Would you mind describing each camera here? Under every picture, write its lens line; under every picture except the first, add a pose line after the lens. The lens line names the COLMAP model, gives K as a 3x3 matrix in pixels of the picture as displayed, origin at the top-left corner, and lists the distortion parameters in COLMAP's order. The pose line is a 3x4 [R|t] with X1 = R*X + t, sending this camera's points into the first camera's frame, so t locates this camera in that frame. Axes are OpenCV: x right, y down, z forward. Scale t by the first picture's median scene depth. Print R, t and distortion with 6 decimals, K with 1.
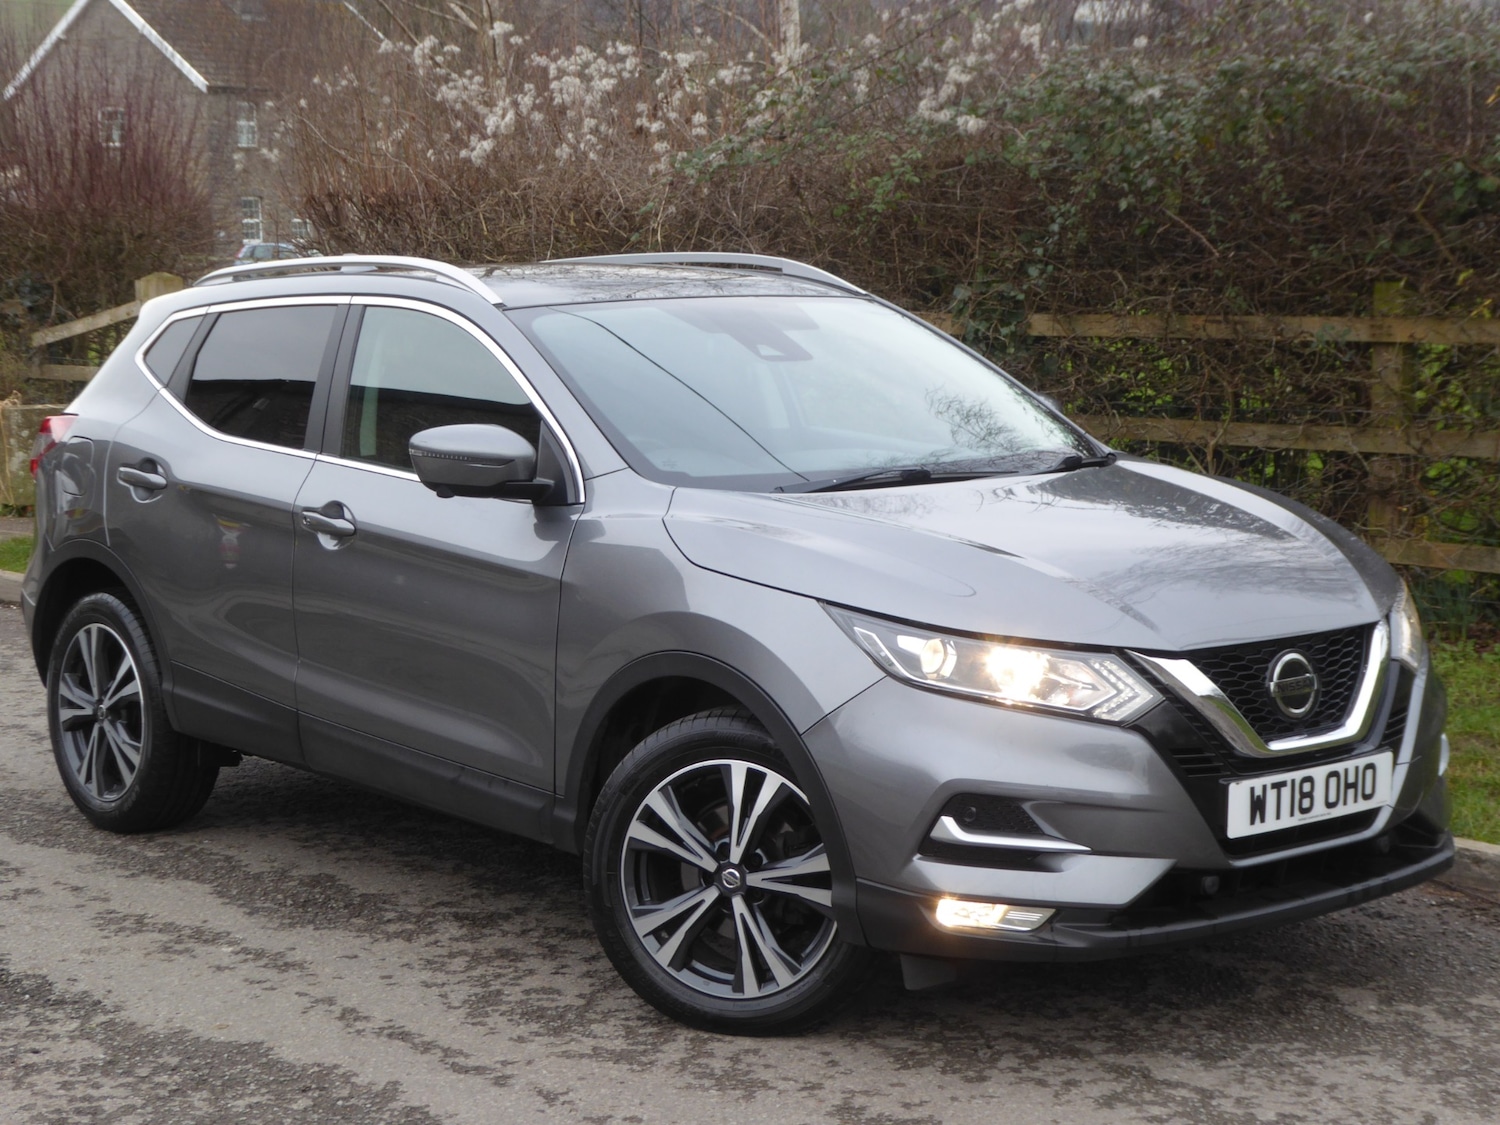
lens RADIAL K [[2726.1, 0, 743.6], [0, 2726.1, 564.1], [0, 0, 1]] dist [0.066704, 0.063895]
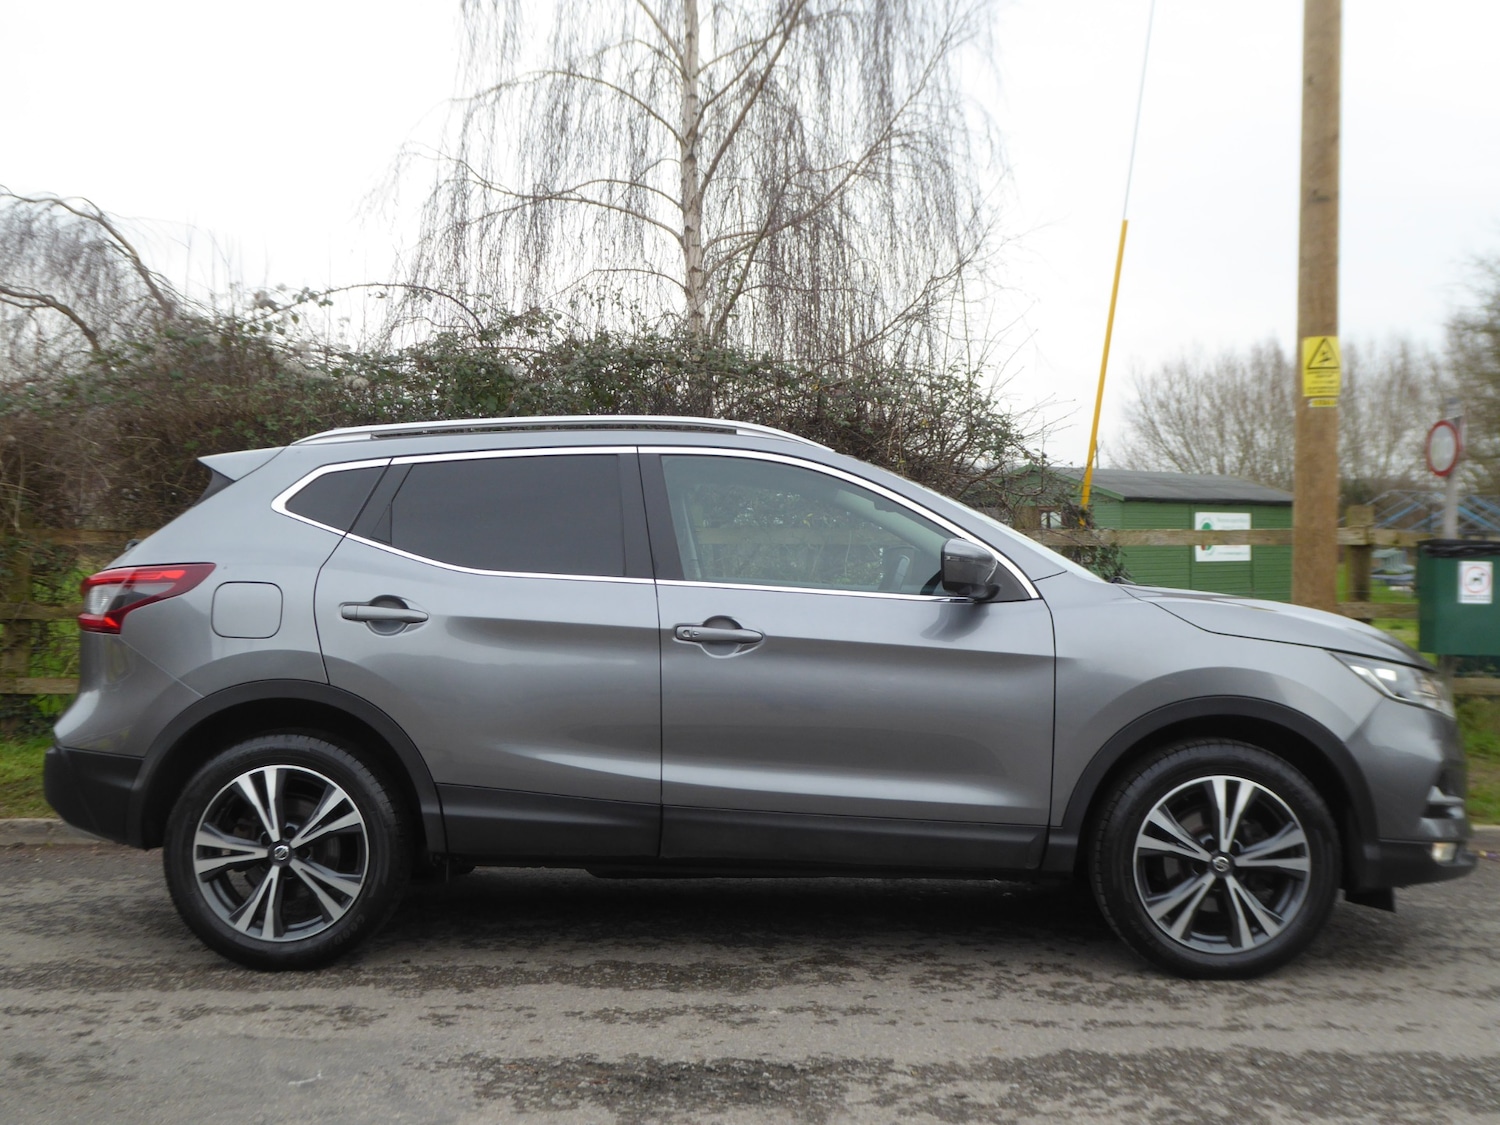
lens RADIAL K [[1820.8, 0, 747.8], [0, 1820.8, 571.9], [0, 0, 1]] dist [0.010317, -0.022824]
pose [[0.659970, 0.002561, 0.751287, -0.666365], [0.078511, 0.994284, -0.072357, 0.013011], [-0.747178, 0.106737, 0.655997, 0.447095]]
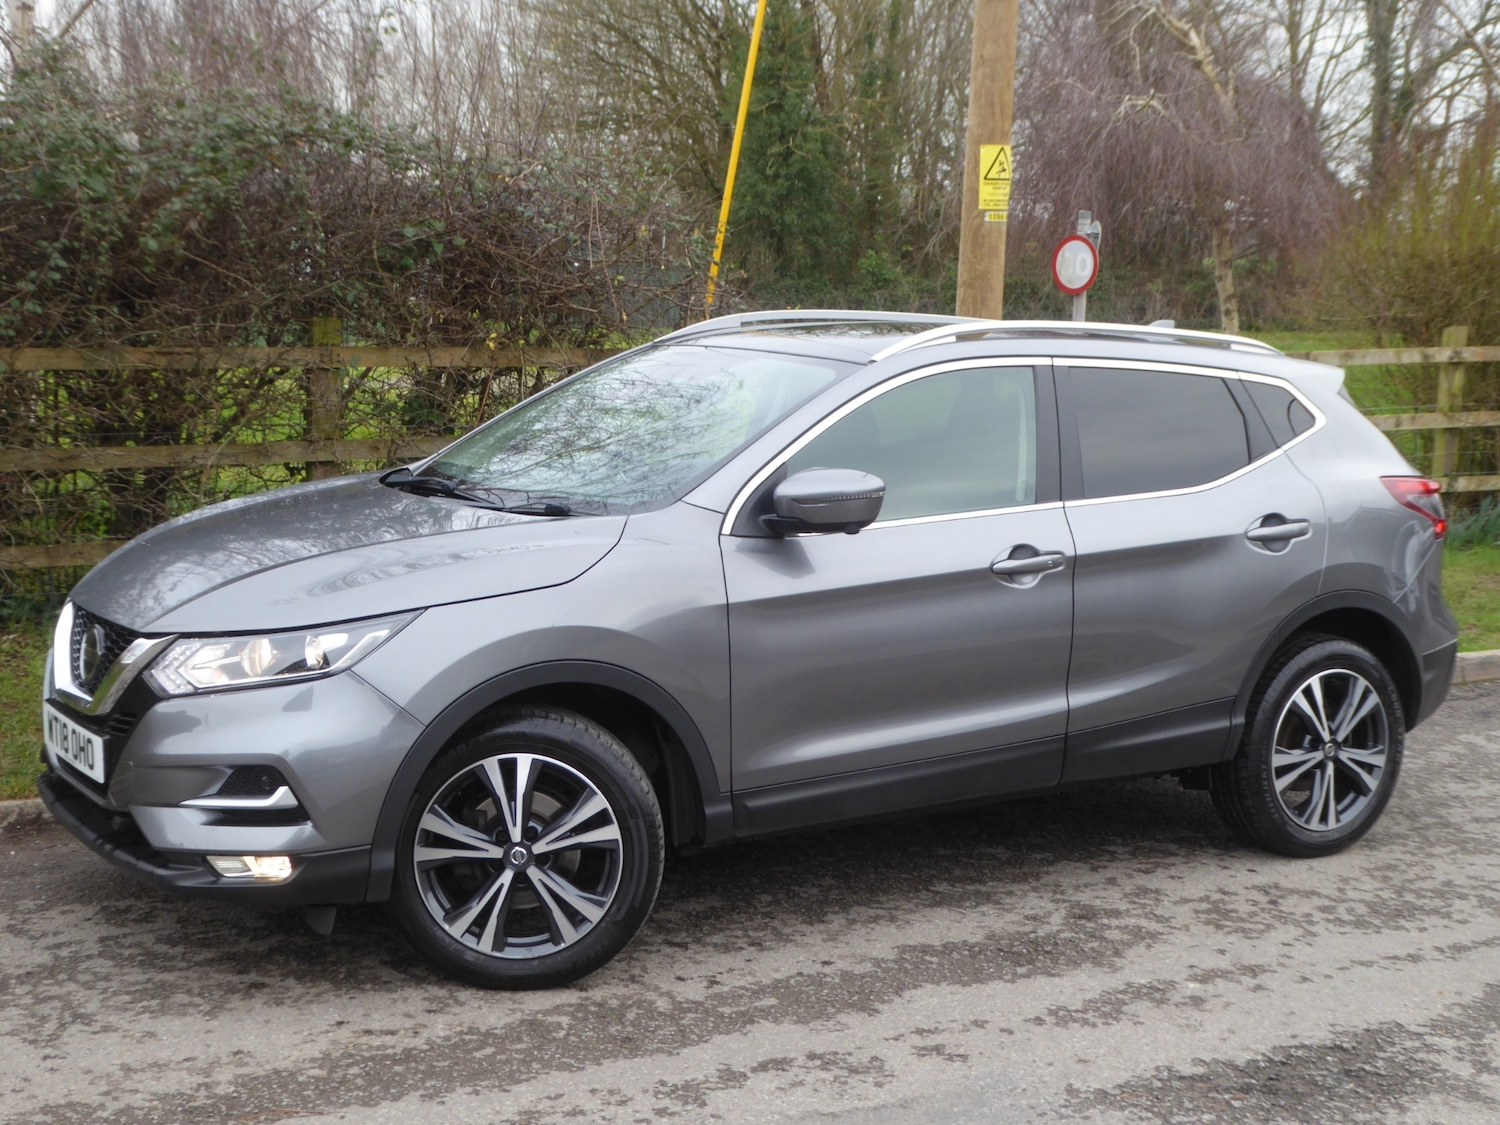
lens RADIAL K [[2222.9, 0, 748.0], [0, 2222.9, 587.4], [0, 0, 1]] dist [-0.014308, -0.013010]
pose [[0.163610, -0.136356, 0.977056, -0.922543], [0.083839, 0.988741, 0.123948, -0.119480], [-0.982956, 0.061636, 0.173199, 0.893948]]
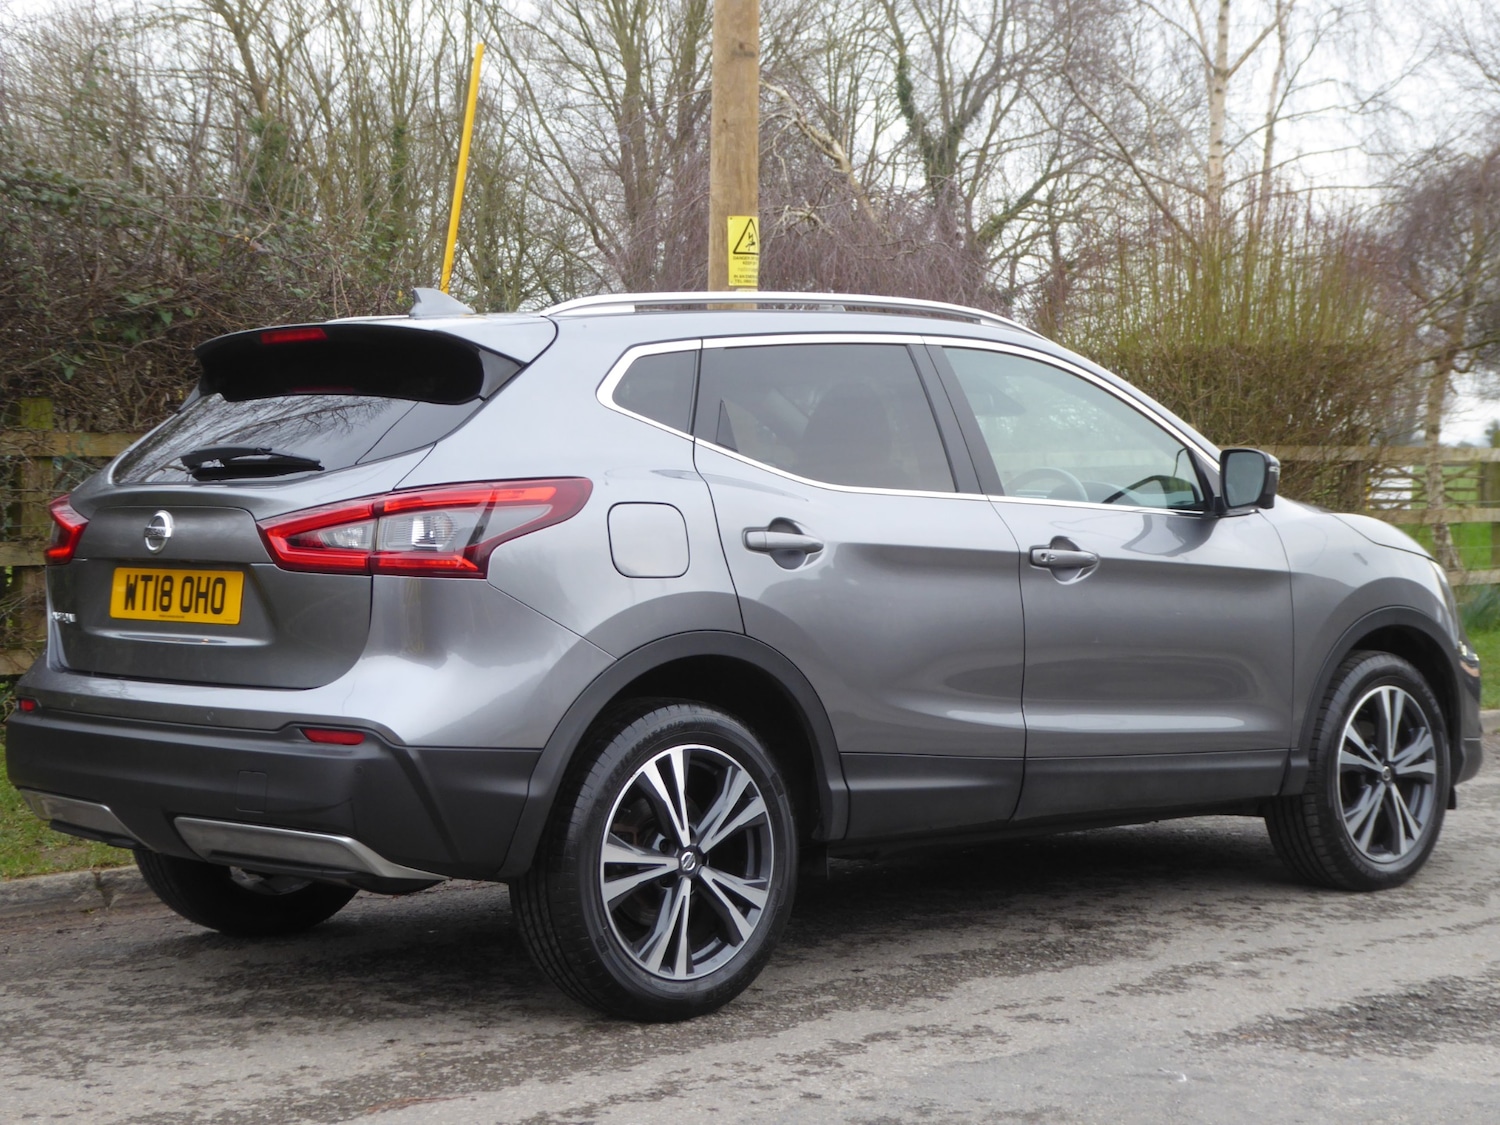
lens RADIAL K [[2635.0, 0, 753.3], [0, 2635.0, 569.4], [0, 0, 1]] dist [0.072442, -0.016593]
pose [[-0.058594, -0.025303, 0.997961, -1.025426], [0.116675, 0.992654, 0.032019, -0.051644], [-0.991440, 0.118314, -0.055211, 1.074403]]
